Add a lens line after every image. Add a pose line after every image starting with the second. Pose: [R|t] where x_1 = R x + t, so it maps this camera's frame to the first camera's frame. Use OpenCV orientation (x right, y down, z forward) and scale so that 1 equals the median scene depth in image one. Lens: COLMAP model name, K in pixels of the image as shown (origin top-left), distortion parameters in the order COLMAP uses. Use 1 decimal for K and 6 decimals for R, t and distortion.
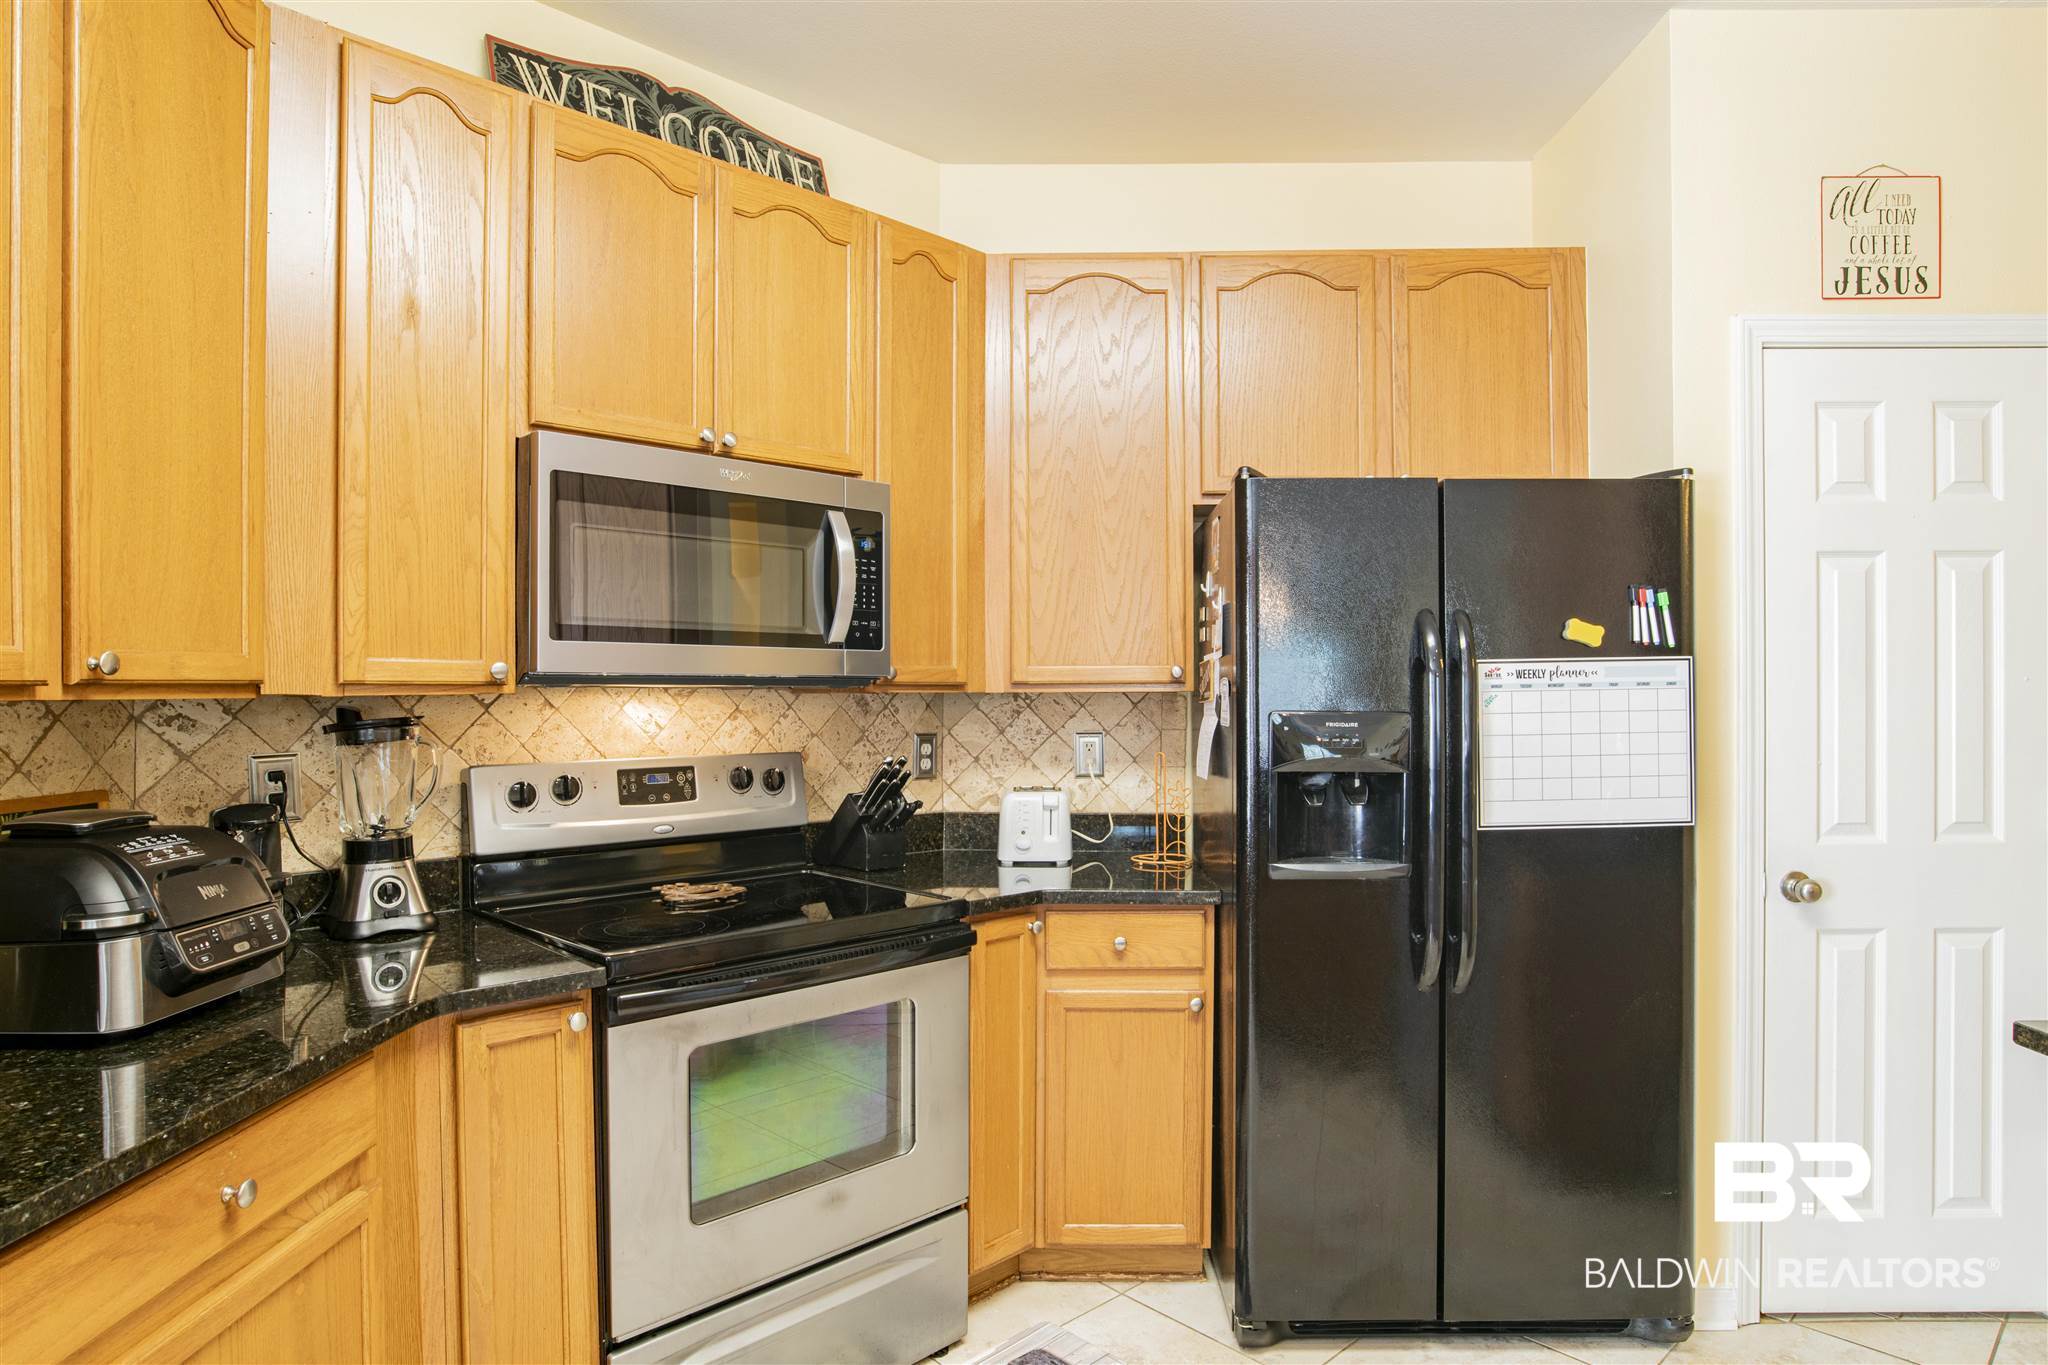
lens RADIAL K [[1165.7, 0, 1024.8], [0, 1165.7, 699.4], [0, 0, 1]] dist [-0.063266, 0.034588]
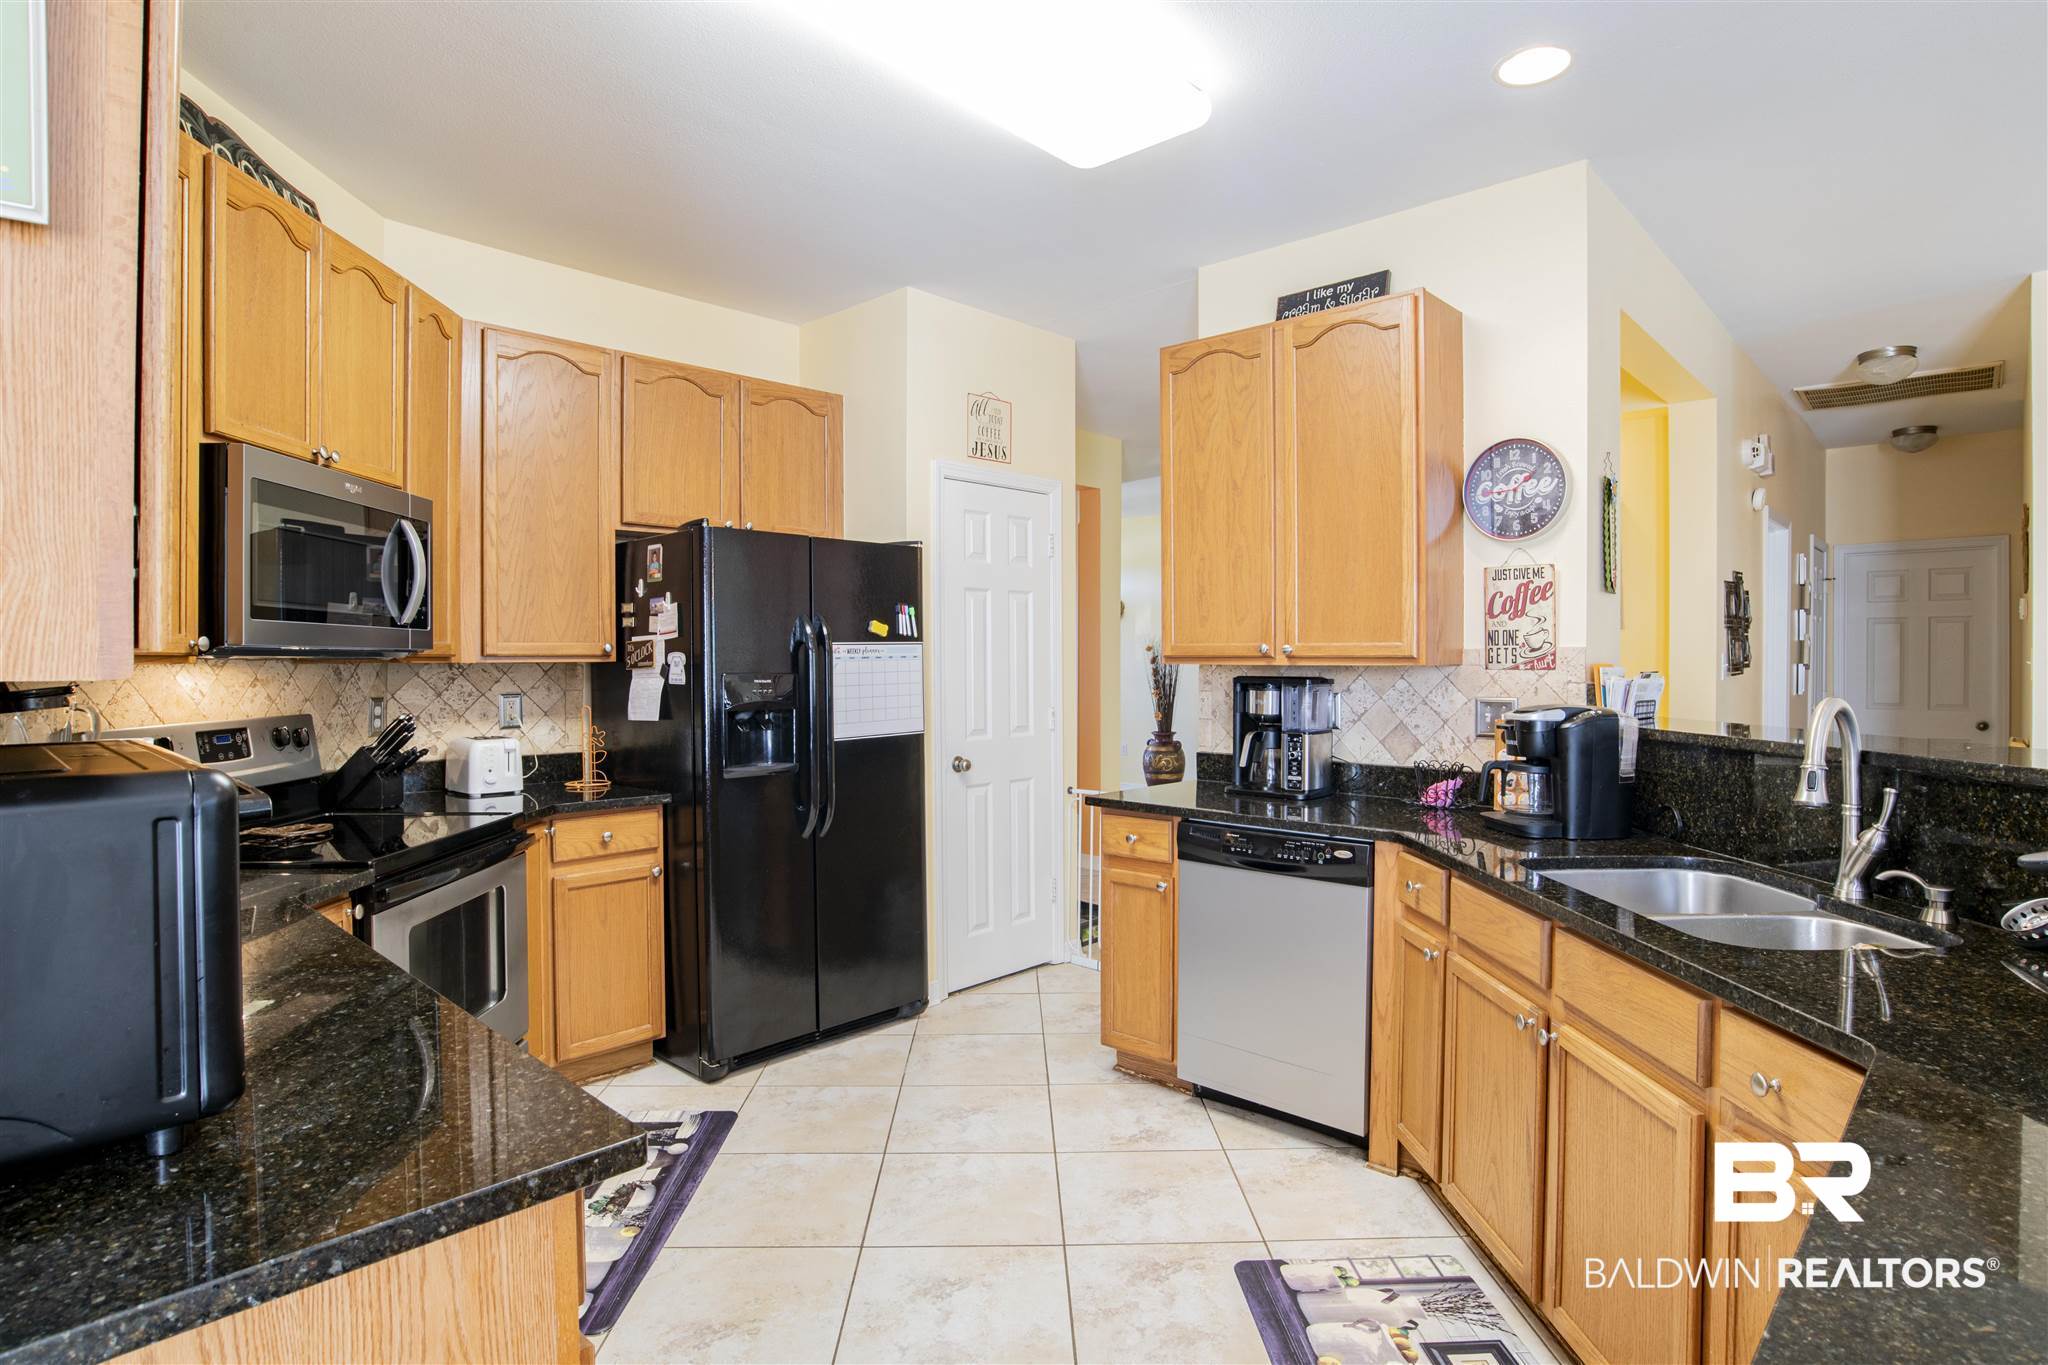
lens RADIAL K [[1042.4, 0, 1027.1], [0, 1042.4, 673.9], [0, 0, 1]] dist [-0.059178, 0.020743]
pose [[0.673348, -0.009541, 0.739264, -0.501369], [0.007216, 0.999954, 0.006333, 0.003813], [-0.739290, 0.001071, 0.673386, -0.240493]]
